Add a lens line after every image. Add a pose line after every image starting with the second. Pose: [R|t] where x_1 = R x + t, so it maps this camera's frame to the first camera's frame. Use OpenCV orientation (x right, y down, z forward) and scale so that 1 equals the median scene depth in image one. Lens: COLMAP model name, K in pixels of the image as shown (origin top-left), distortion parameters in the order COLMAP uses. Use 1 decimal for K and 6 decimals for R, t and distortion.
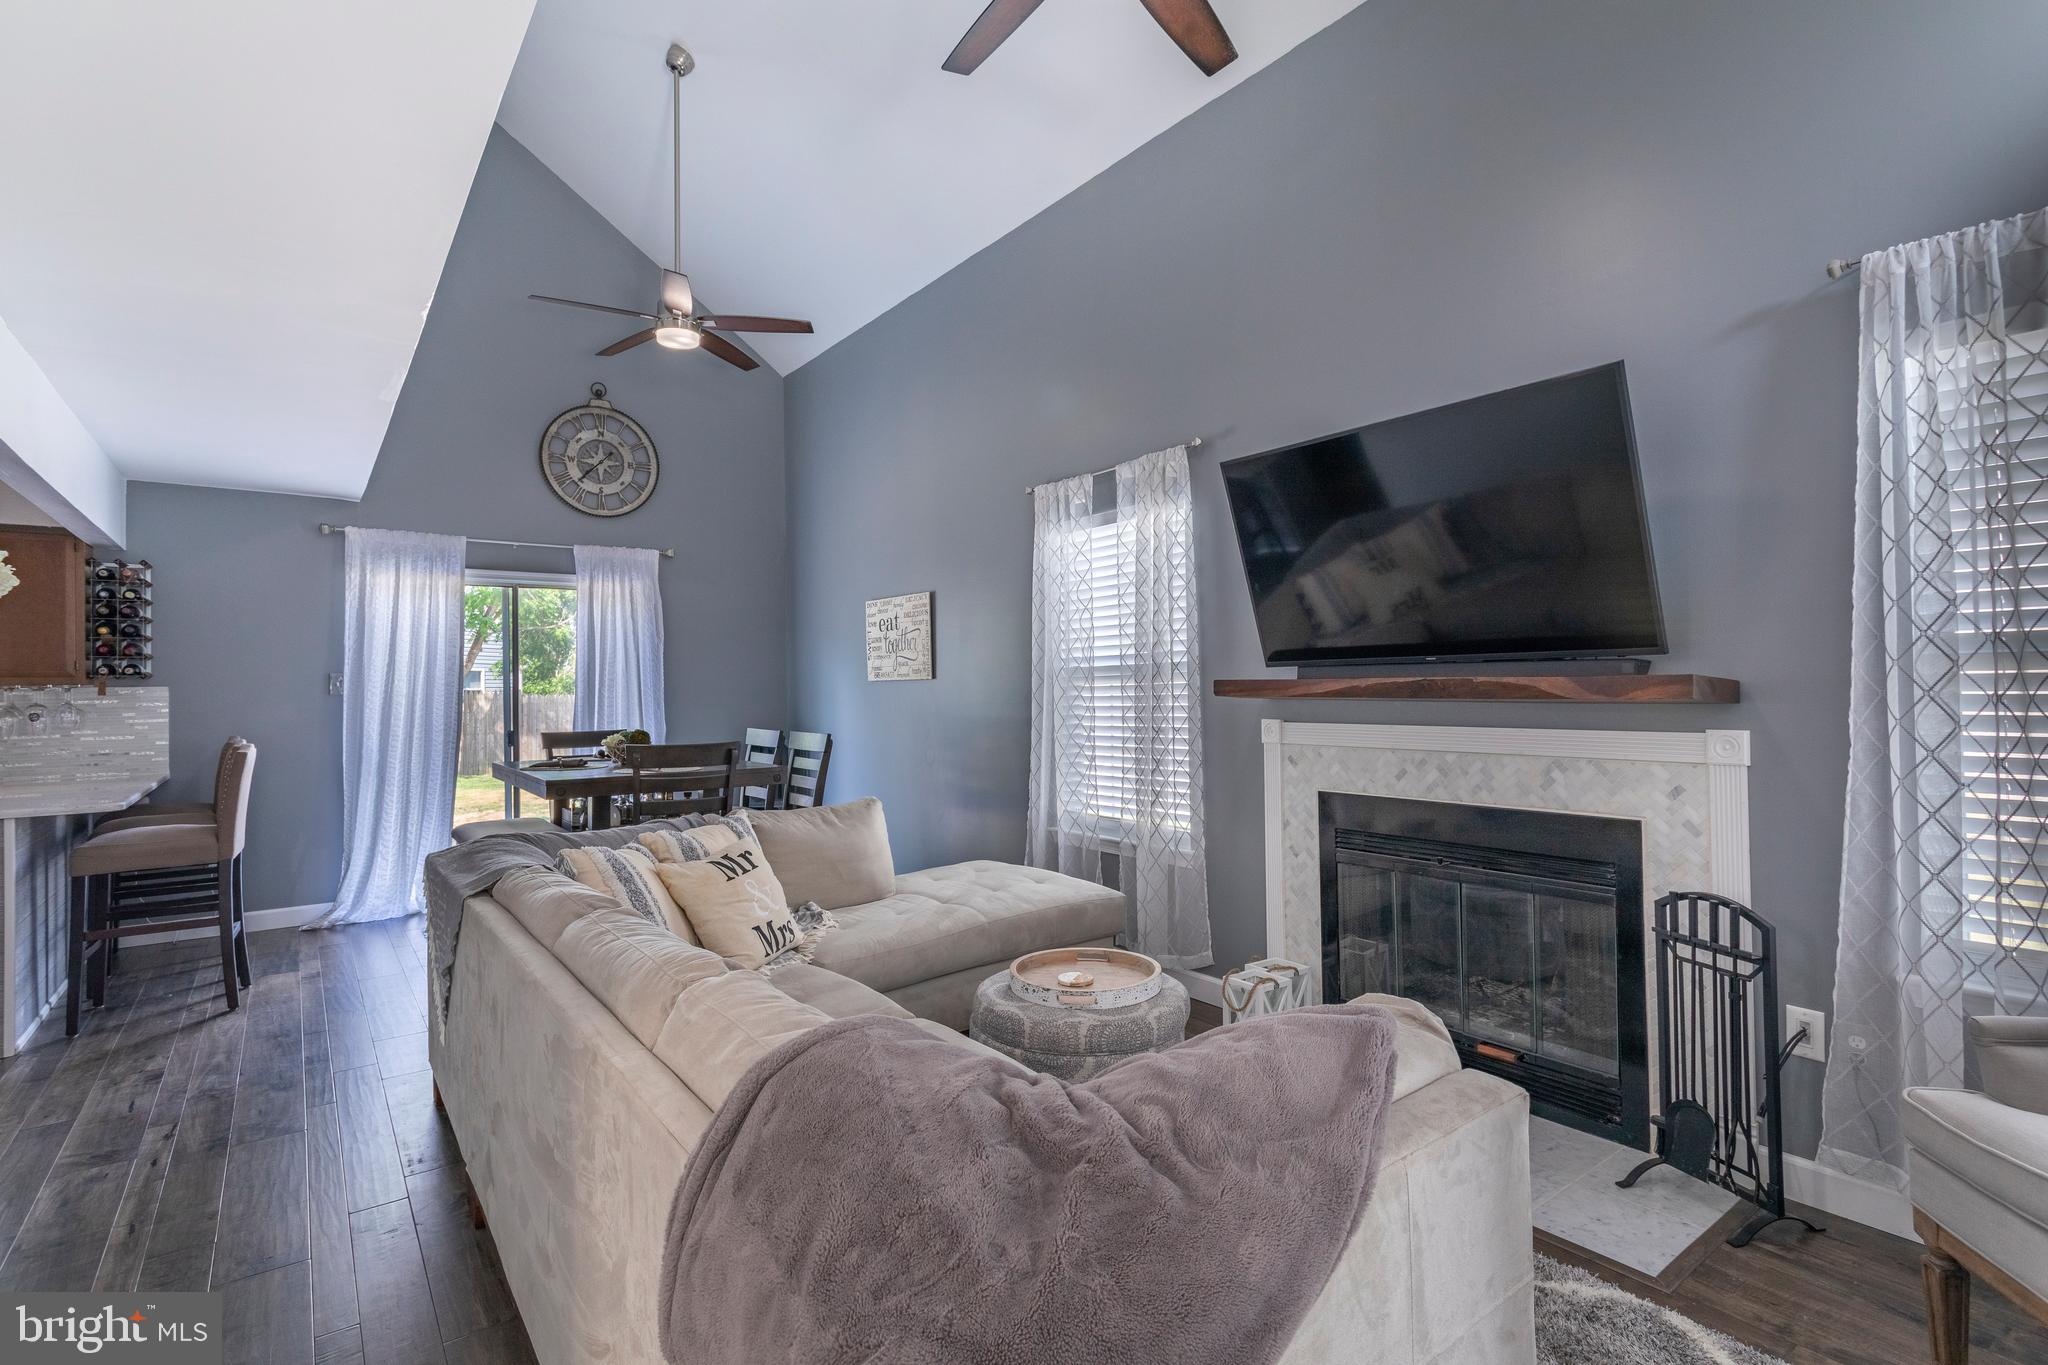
lens RADIAL K [[995.3, 0, 1039.5], [0, 995.3, 675.8], [0, 0, 1]] dist [0.001972, -0.000601]
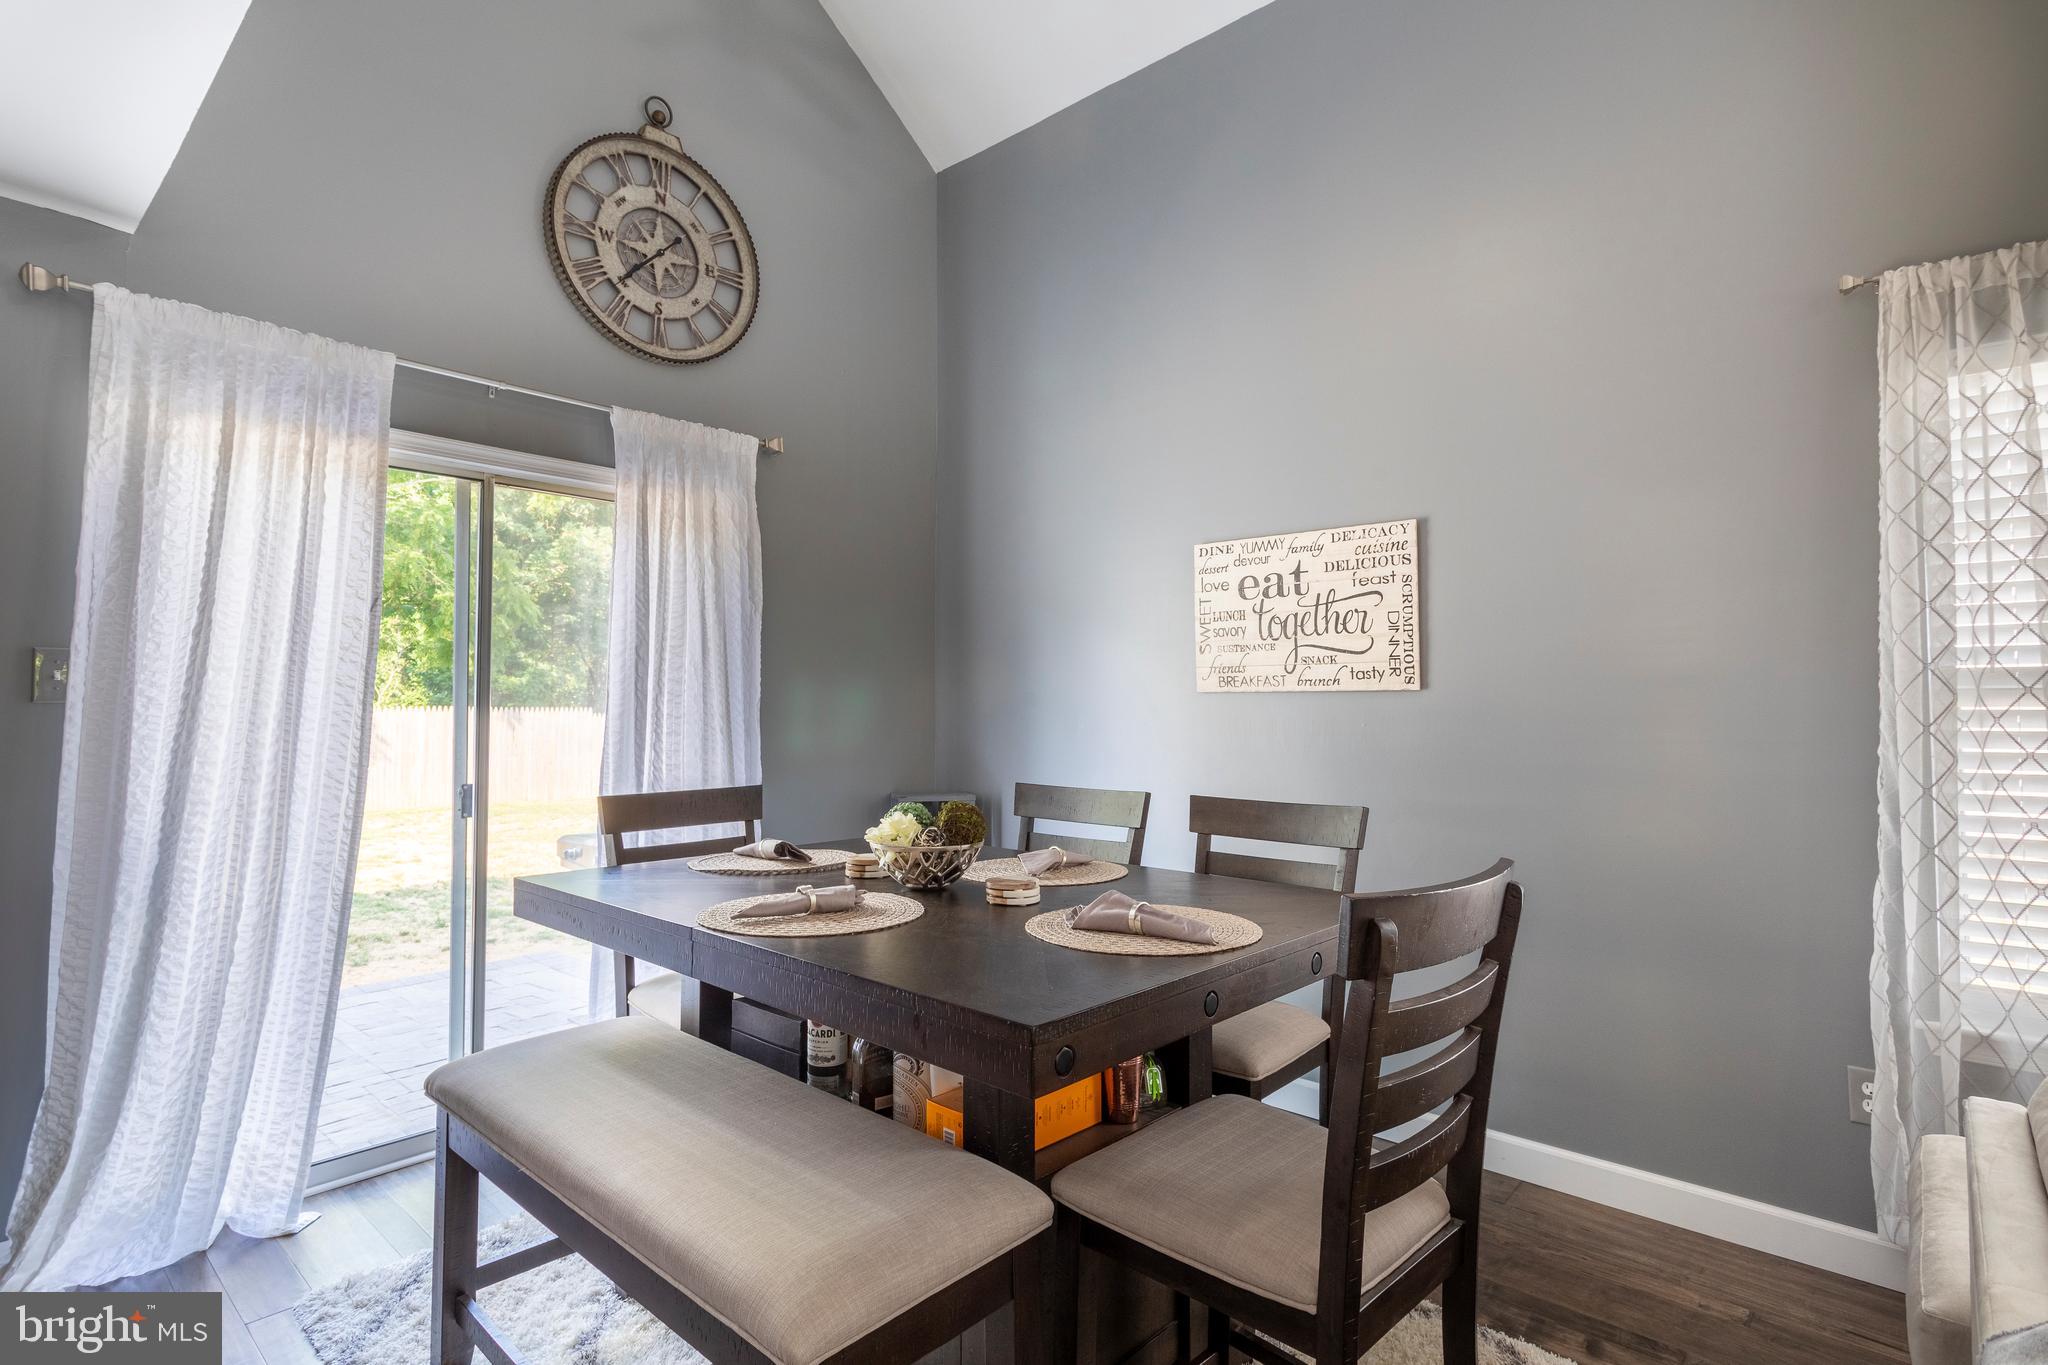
lens RADIAL K [[995.3, 0, 1021.3], [0, 995.3, 676.4], [0, 0, 1]] dist [0.001972, -0.000601]
pose [[0.980681, 0.019765, 0.194614, -0.389598], [-0.016183, 0.999670, -0.019975, 0.009534], [-0.194945, 0.016439, 0.980676, 0.515651]]
